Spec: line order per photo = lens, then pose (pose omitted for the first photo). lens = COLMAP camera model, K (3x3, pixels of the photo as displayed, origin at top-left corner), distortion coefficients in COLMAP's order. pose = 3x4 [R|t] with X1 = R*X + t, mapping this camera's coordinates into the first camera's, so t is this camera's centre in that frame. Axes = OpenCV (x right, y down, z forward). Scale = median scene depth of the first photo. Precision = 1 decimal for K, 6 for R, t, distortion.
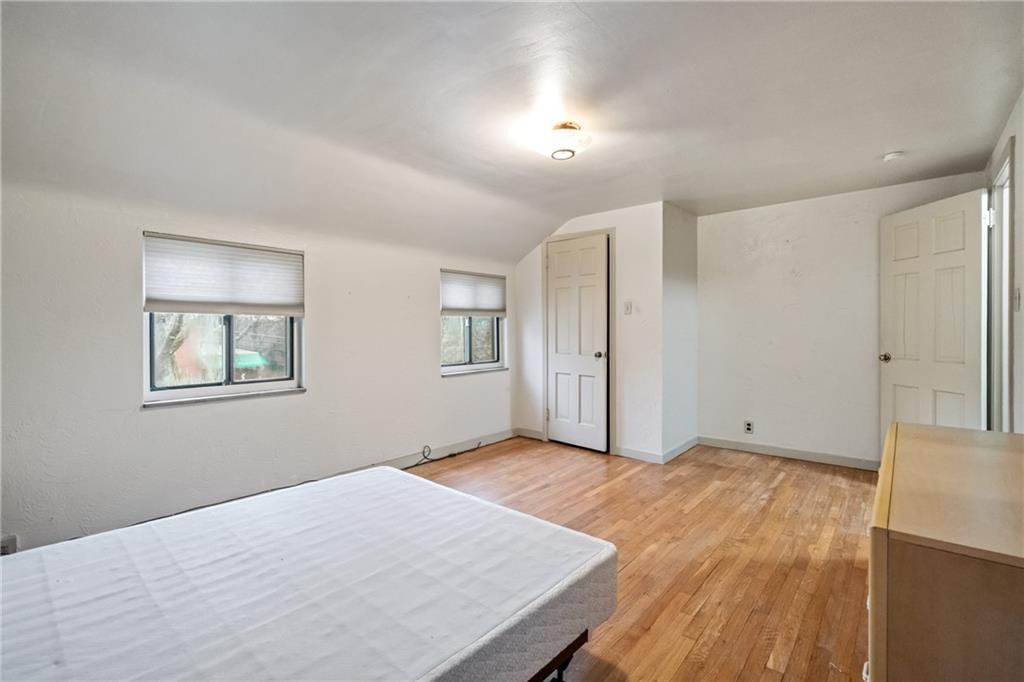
lens RADIAL K [[469.2, 0, 511.8], [0, 469.2, 331.9], [0, 0, 1]] dist [-0.002540, 0.000009]
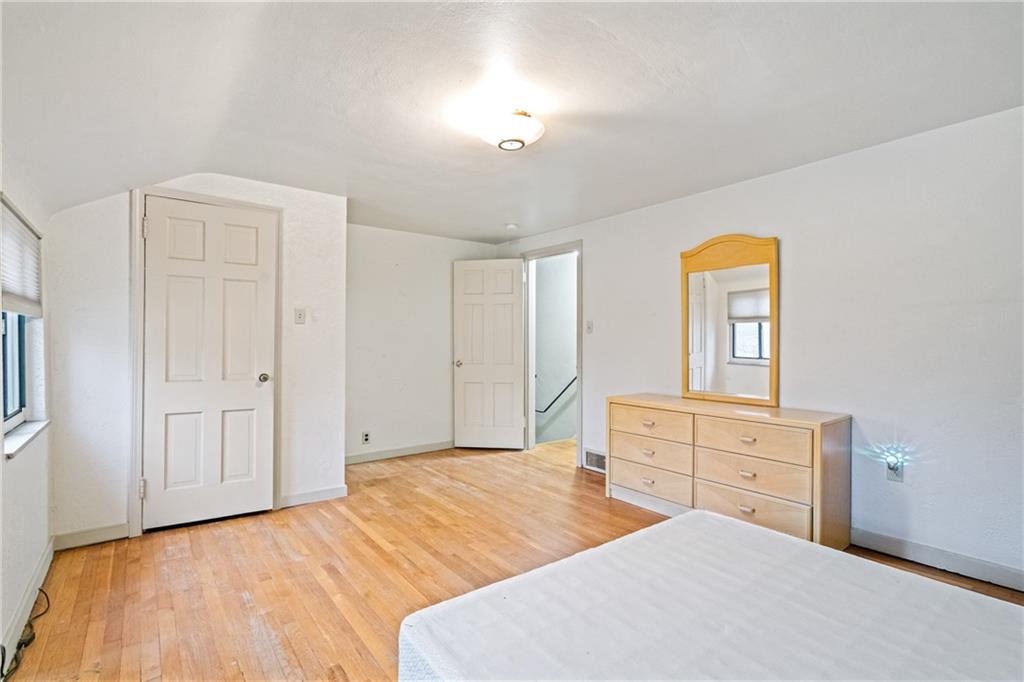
lens RADIAL K [[467.7, 0, 512.0], [0, 467.7, 341.0], [0, 0, 1]] dist [-0.002822, 0.000027]
pose [[0.206233, 0.006676, 0.978480, -0.524321], [0.006309, 0.999947, -0.008152, 0.001119], [-0.978483, 0.007855, 0.206180, 0.568824]]
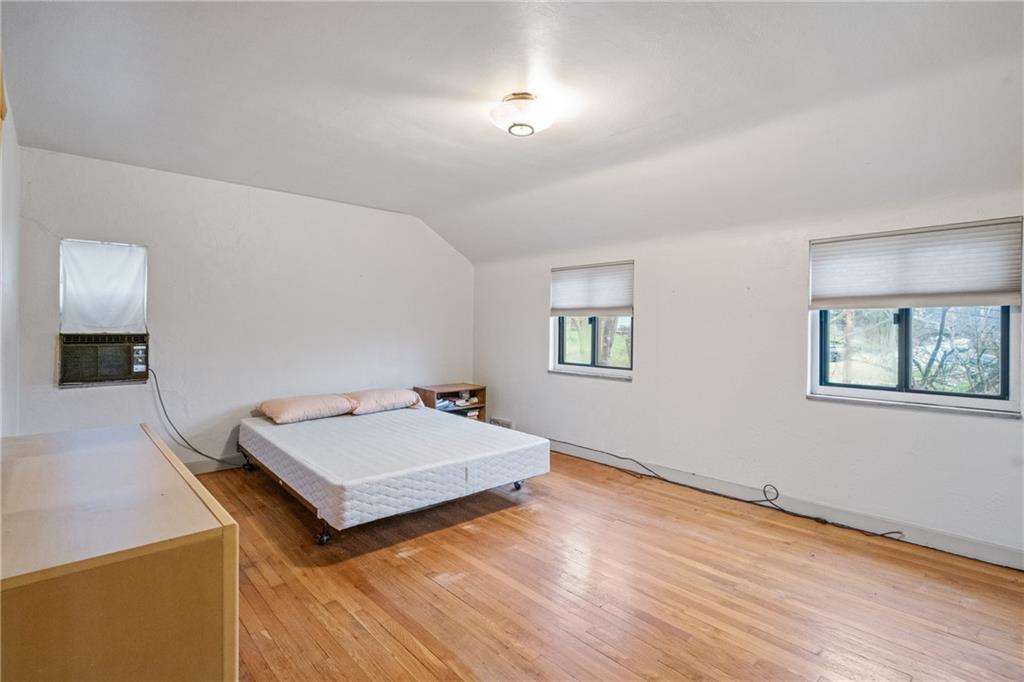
lens RADIAL K [[493.8, 0, 510.9], [0, 493.8, 334.8], [0, 0, 1]] dist [0.000206, -0.000077]
pose [[-0.124160, 0.023701, -0.991979, 0.716612], [-0.008584, 0.999652, 0.024958, -0.013704], [0.992225, 0.011614, -0.123914, 0.763276]]
